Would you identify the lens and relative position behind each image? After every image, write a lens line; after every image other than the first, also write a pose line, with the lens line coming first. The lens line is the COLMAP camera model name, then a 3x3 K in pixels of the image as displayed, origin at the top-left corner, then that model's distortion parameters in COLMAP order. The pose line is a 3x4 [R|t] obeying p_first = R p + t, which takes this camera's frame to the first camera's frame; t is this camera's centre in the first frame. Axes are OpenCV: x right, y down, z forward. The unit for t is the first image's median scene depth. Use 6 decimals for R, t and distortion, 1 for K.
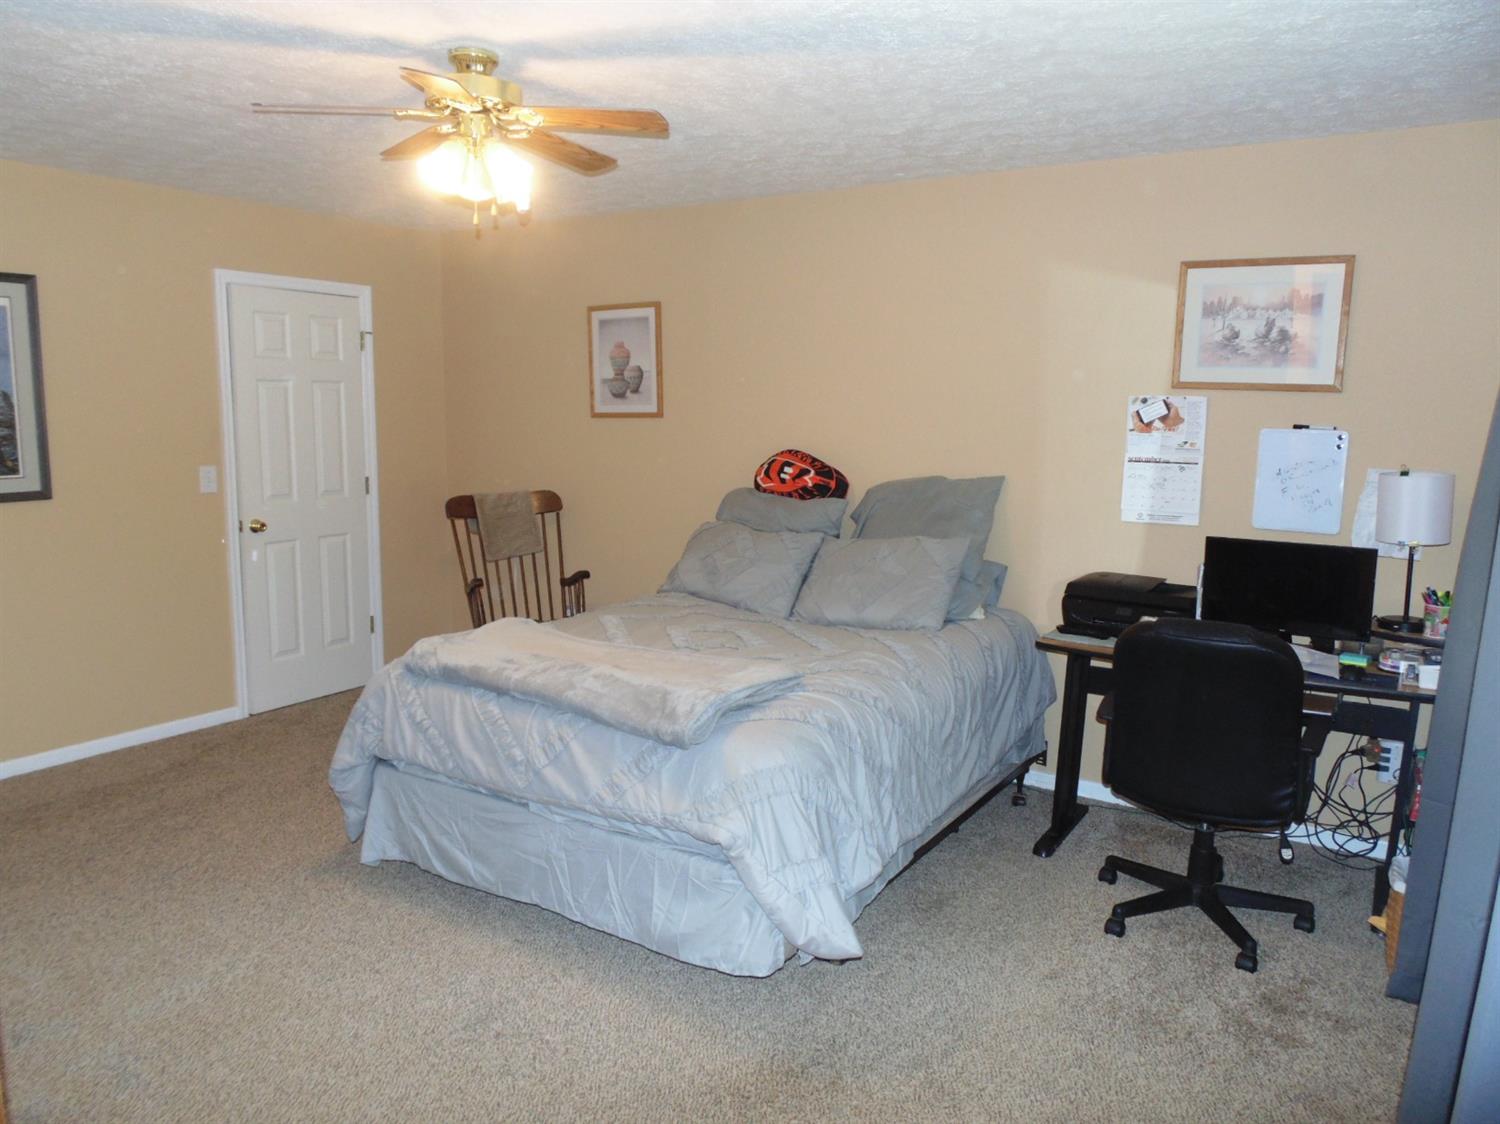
lens RADIAL K [[1067.5, 0, 750.0], [0, 1067.5, 562.0], [0, 0, 1]] dist [-0.009228, -0.004494]
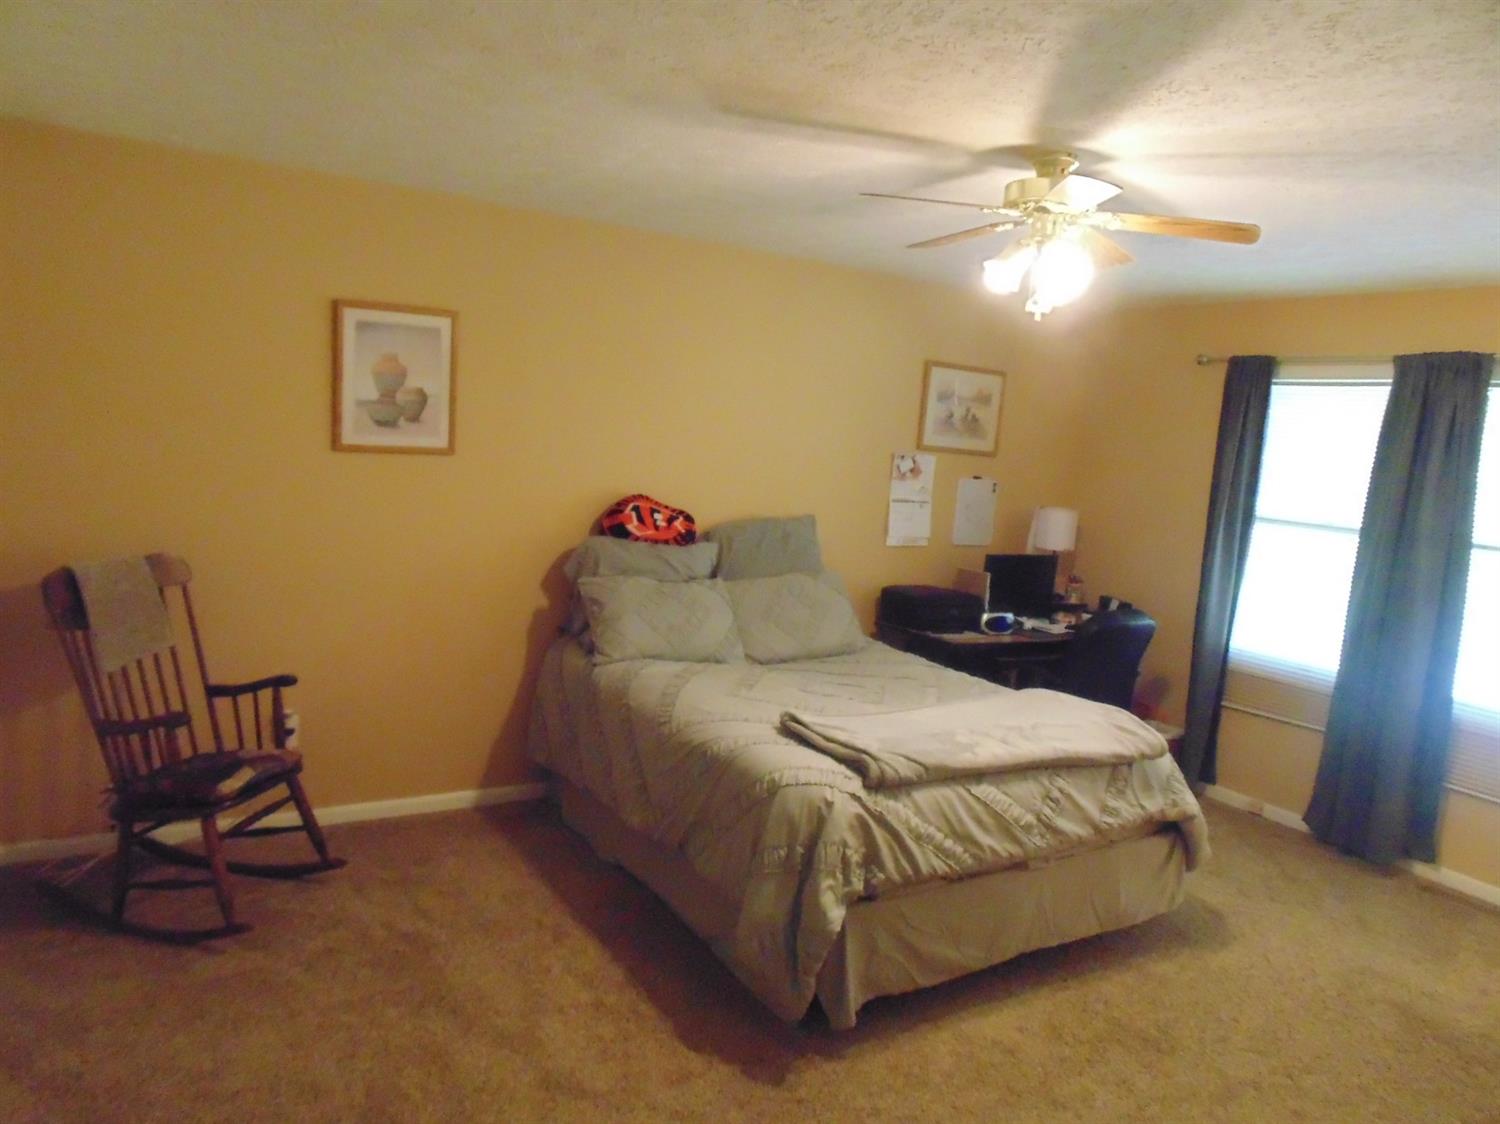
lens RADIAL K [[1067.5, 0, 750.0], [0, 1067.5, 562.0], [0, 0, 1]] dist [-0.009228, -0.004494]
pose [[0.417120, -0.091266, 0.904257, -0.822583], [0.067307, 0.995315, 0.069409, -0.107825], [-0.906356, 0.031911, 0.421309, 0.518839]]
